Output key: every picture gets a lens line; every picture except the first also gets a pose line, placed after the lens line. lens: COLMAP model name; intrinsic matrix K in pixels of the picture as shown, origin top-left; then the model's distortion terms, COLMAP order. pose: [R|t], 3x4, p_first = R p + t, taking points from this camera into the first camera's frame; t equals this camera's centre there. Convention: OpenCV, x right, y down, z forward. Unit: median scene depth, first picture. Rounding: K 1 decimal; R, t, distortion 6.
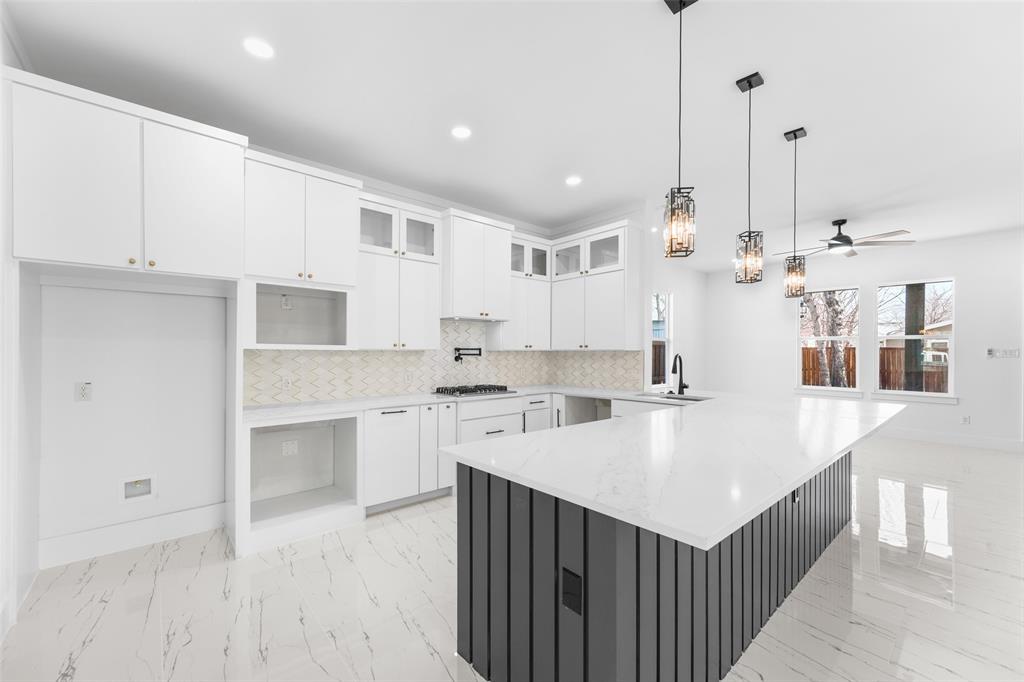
lens RADIAL K [[404.1, 0, 506.6], [0, 404.1, 348.4], [0, 0, 1]] dist [0.002483, -0.000474]
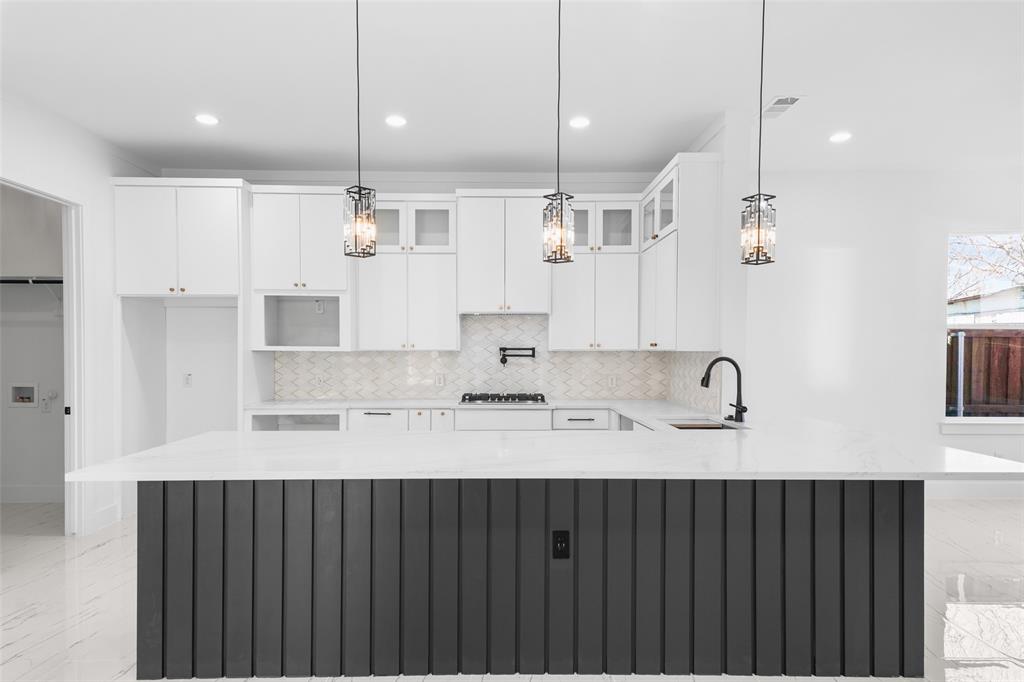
lens RADIAL K [[605.7, 0, 506.2], [0, 605.7, 351.1], [0, 0, 1]] dist [0.067318, 0.000963]
pose [[0.766565, 0.002082, -0.642163, 0.707773], [0.006530, 0.999918, 0.011037, -0.008134], [0.642133, -0.012654, 0.766489, 0.044793]]
